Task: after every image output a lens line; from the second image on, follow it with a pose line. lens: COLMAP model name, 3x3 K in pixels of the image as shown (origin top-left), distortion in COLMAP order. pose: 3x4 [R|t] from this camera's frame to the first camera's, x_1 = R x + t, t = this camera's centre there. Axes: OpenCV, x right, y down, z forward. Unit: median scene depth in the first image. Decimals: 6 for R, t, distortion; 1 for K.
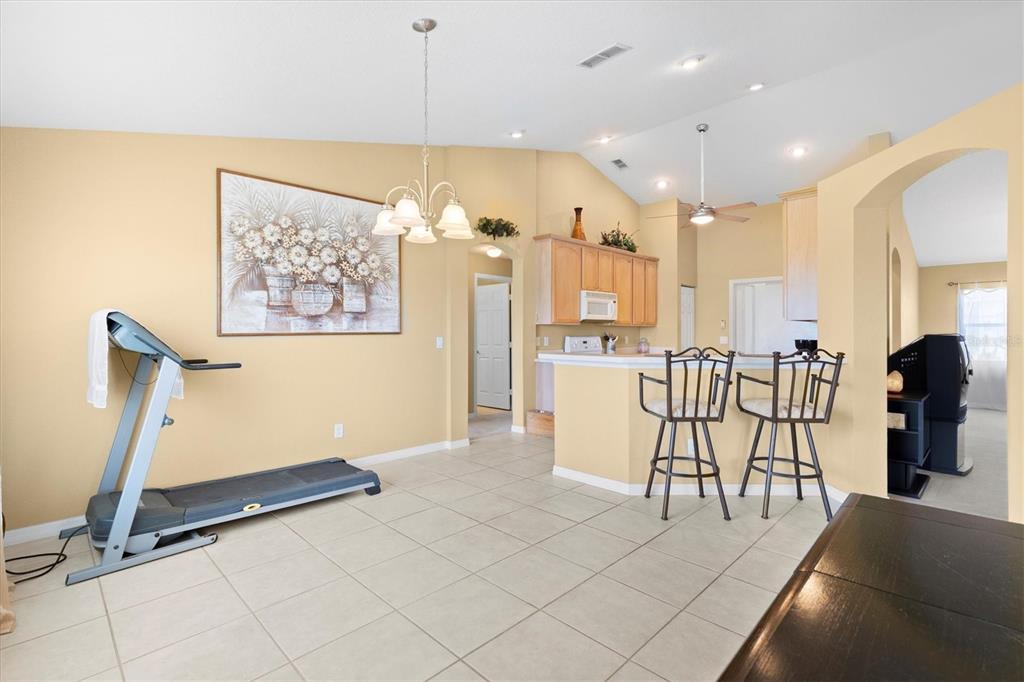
lens RADIAL K [[465.4, 0, 516.5], [0, 465.4, 334.3], [0, 0, 1]] dist [0.012753, -0.000017]
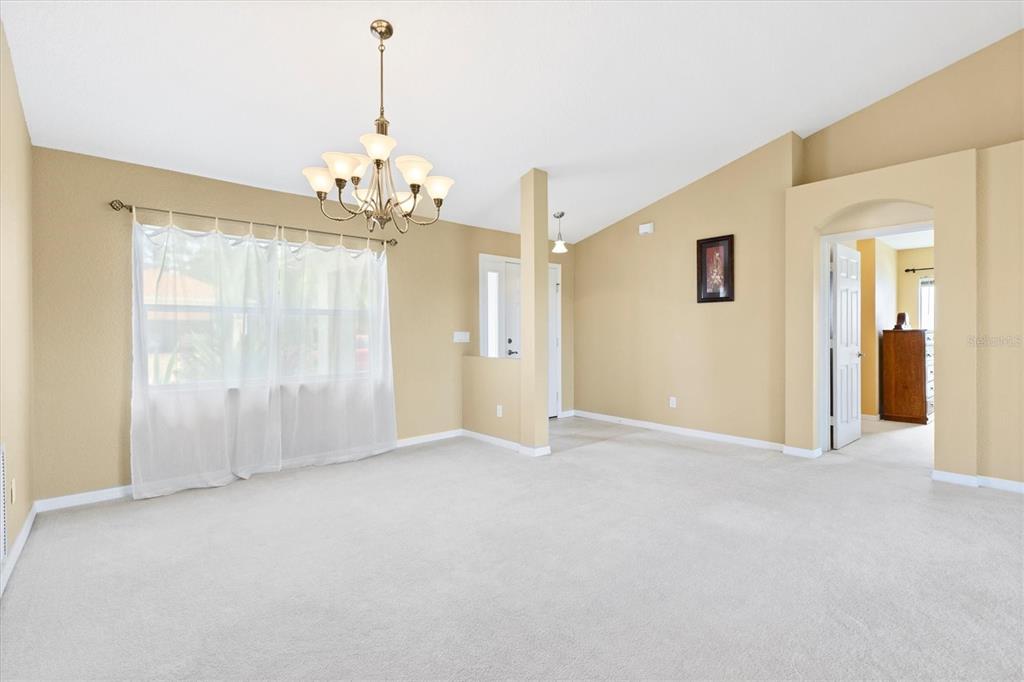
lens RADIAL K [[464.9, 0, 518.3], [0, 464.9, 335.6], [0, 0, 1]] dist [0.003081, 0.000146]
pose [[0.075236, -0.003538, 0.997159, 0.922736], [0.007781, 0.999965, 0.002961, 0.013531], [-0.997135, 0.007536, 0.075261, 1.052839]]
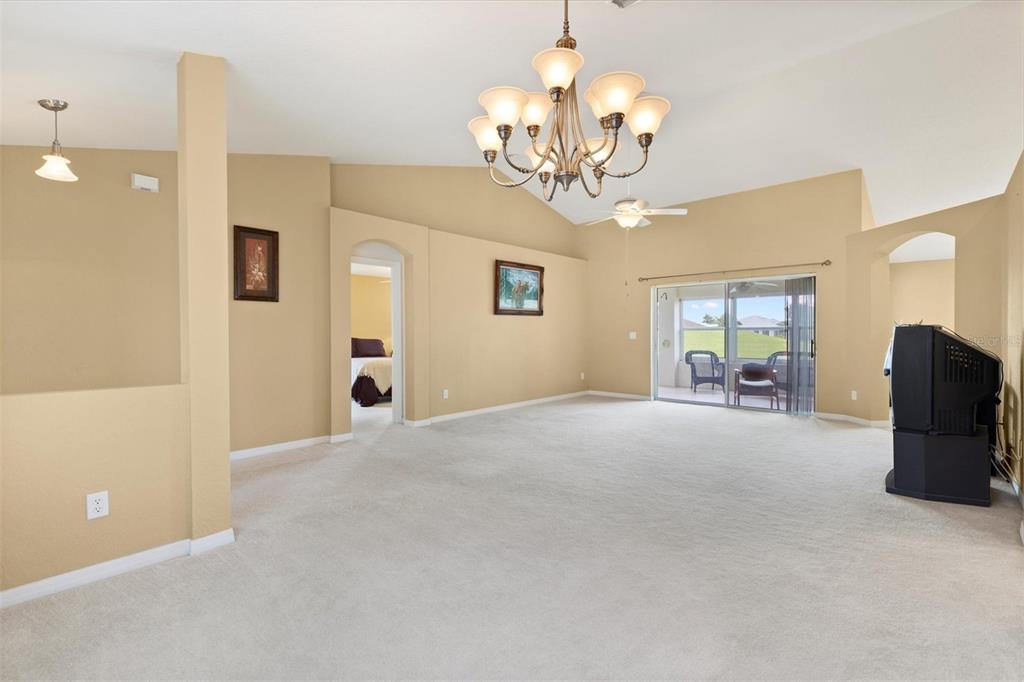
lens RADIAL K [[464.9, 0, 518.3], [0, 464.9, 335.6], [0, 0, 1]] dist [0.003081, 0.000146]
pose [[-0.999209, 0.004219, -0.039537, 1.518437], [0.003803, 0.999937, 0.010588, 0.006372], [0.039579, 0.010430, -0.999162, 1.653801]]
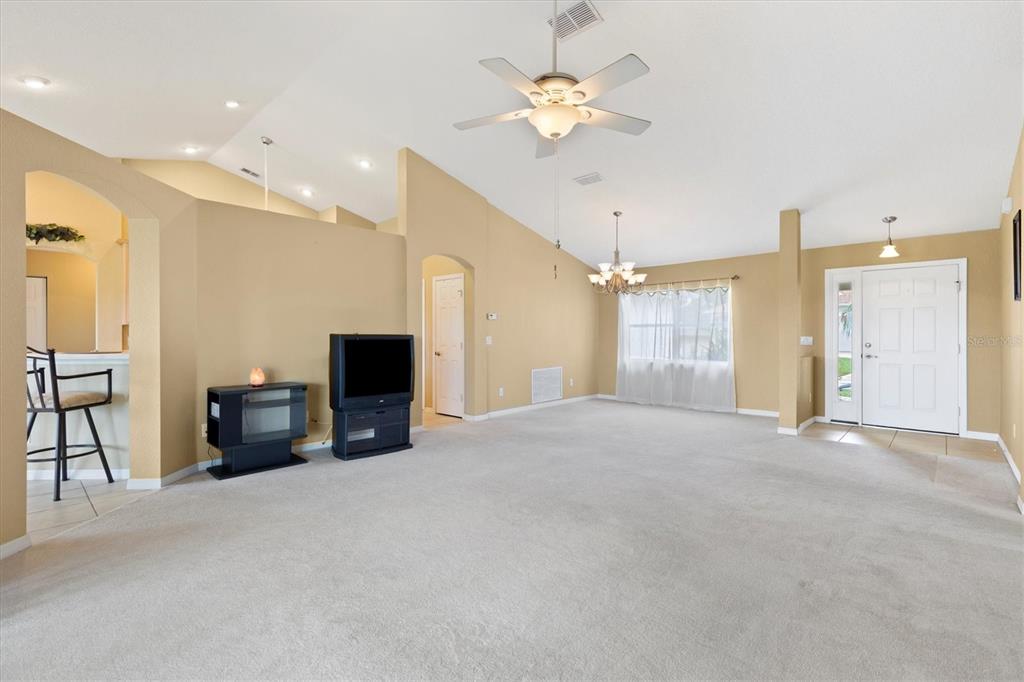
lens RADIAL K [[463.7, 0, 513.8], [0, 463.7, 336.0], [0, 0, 1]] dist [-0.000316, -0.000256]
pose [[0.999744, 0.000192, 0.022622, 1.131431], [-0.000261, 0.999995, 0.003065, 0.001665], [-0.022622, -0.003070, 0.999739, -0.085471]]
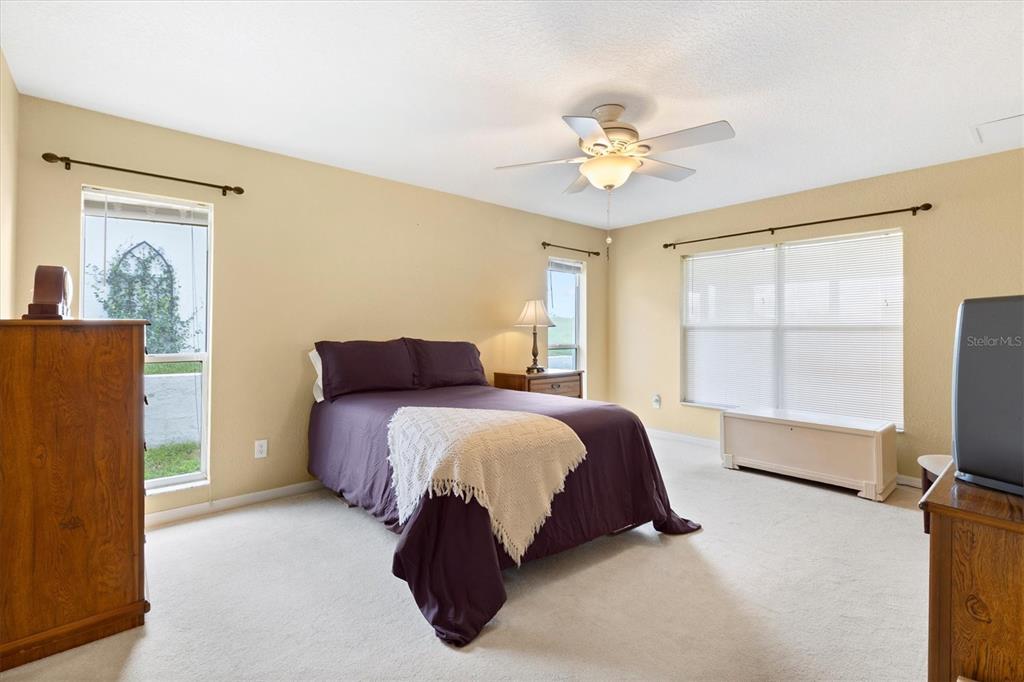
lens RADIAL K [[463.1, 0, 512.0], [0, 463.1, 321.8], [0, 0, 1]] dist [0.001502, 0.000242]
pose [[-0.996705, 0.002190, 0.081080, 1.901373], [0.001337, 0.999943, -0.010573, 0.015099], [-0.081098, -0.010430, -0.996652, 0.427763]]
